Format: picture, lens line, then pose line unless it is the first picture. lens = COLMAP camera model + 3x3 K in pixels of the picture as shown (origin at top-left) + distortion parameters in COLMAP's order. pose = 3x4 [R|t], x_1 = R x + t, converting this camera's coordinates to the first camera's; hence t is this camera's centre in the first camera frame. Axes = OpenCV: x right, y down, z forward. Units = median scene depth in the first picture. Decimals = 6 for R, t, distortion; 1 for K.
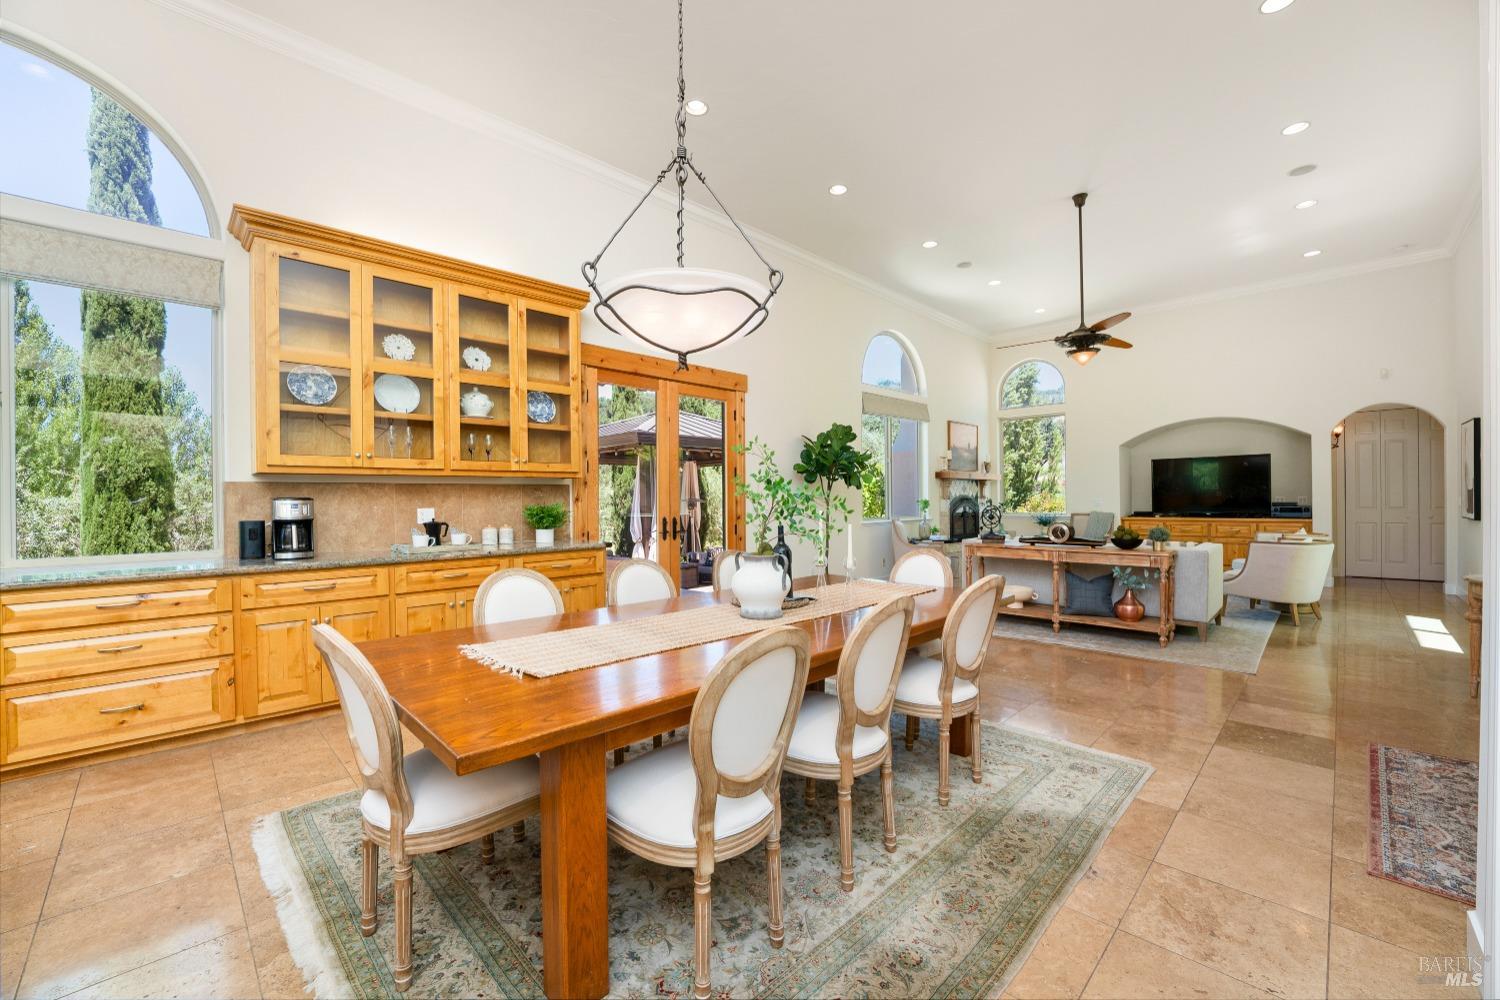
lens RADIAL K [[604.4, 0, 744.2], [0, 604.4, 510.2], [0, 0, 1]] dist [-0.022309, 0.001452]
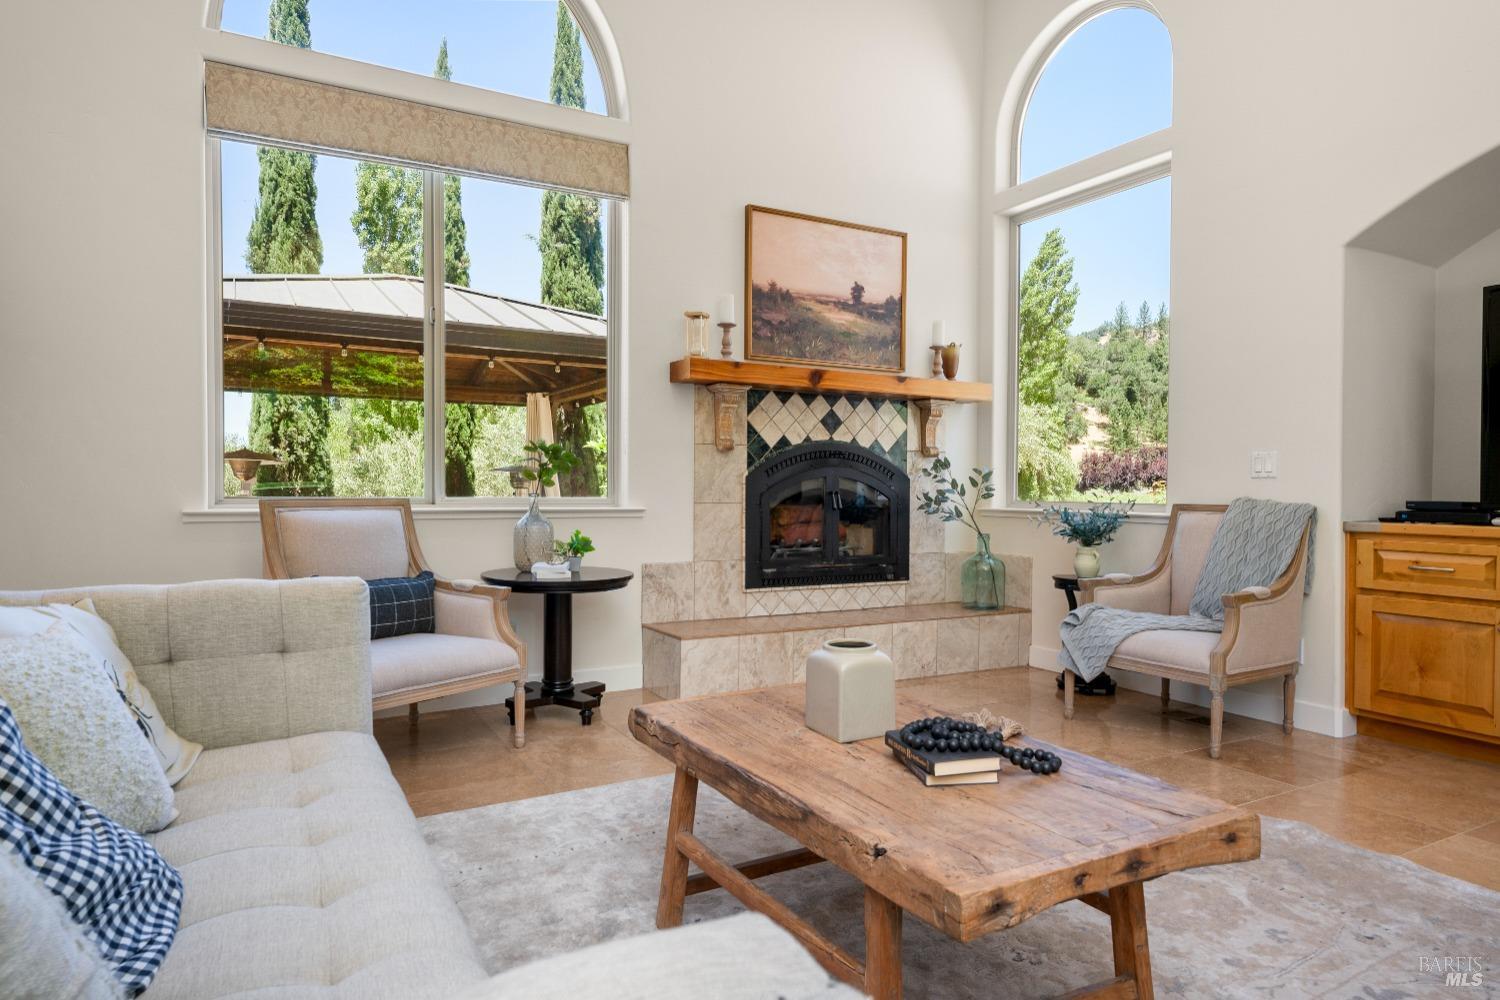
lens RADIAL K [[894.8, 0, 736.5], [0, 894.8, 508.7], [0, 0, 1]] dist [0.005724, 0.000079]
pose [[0.961604, 0.026490, -0.273160, 0.846661], [-0.024269, 0.999639, 0.011509, 0.013274], [0.273366, -0.004438, 0.961900, 0.979300]]
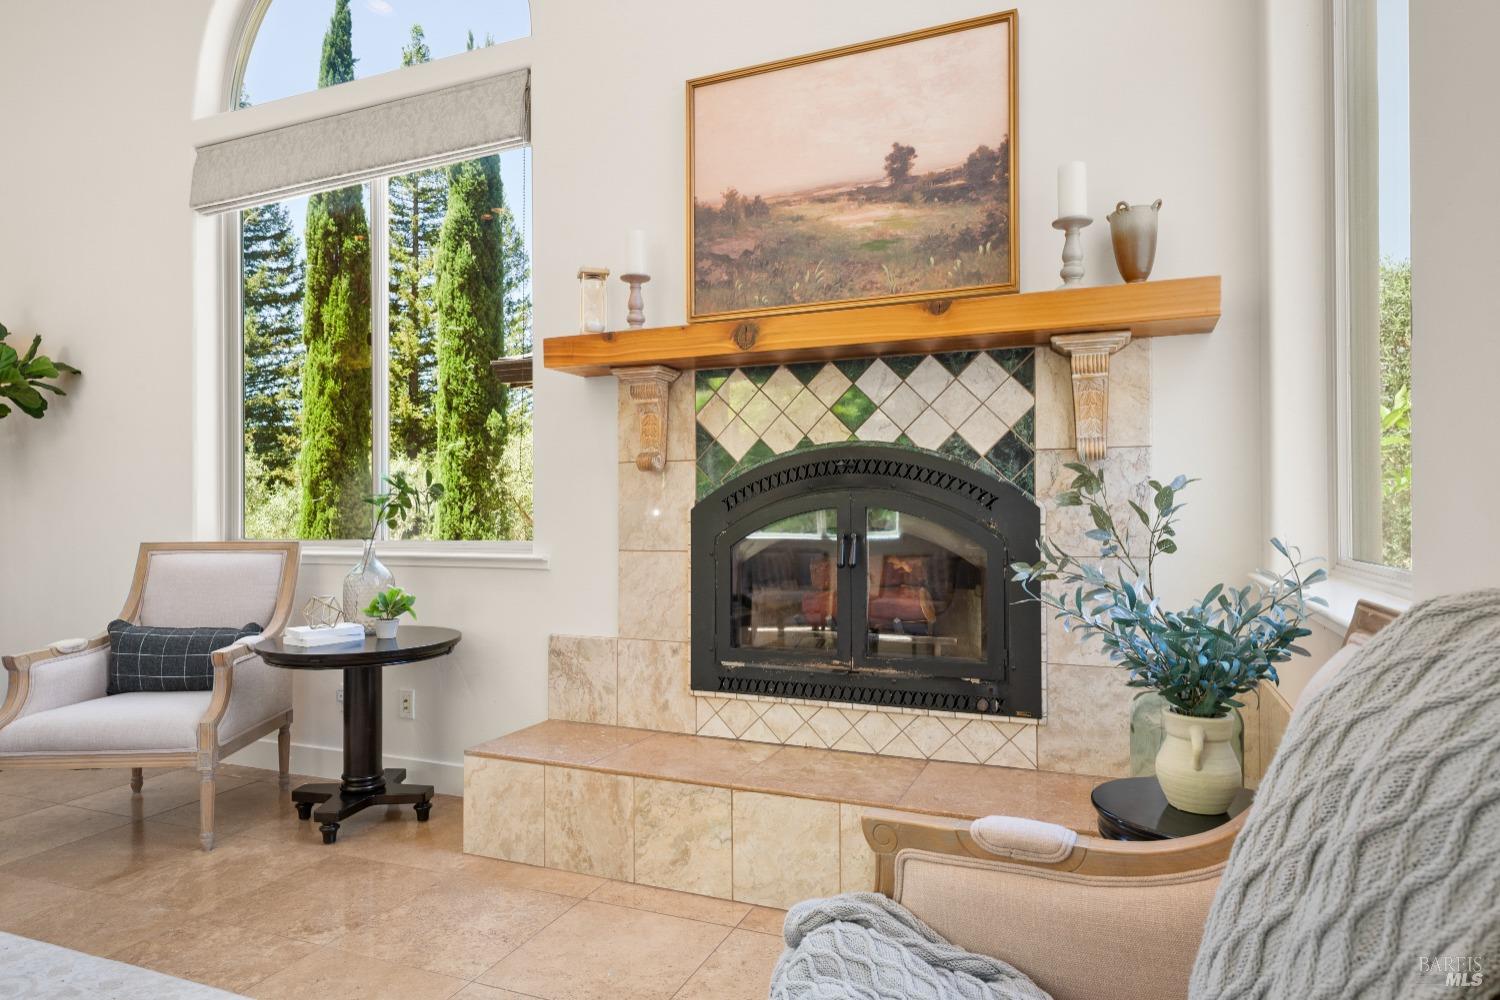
lens RADIAL K [[894.8, 0, 750.1], [0, 894.8, 504.8], [0, 0, 1]] dist [0.005724, 0.000079]
pose [[0.383542, 0.003419, -0.923517, 1.133530], [-0.015575, 0.999875, -0.002767, -0.010224], [0.923392, 0.015445, 0.383548, 1.638442]]
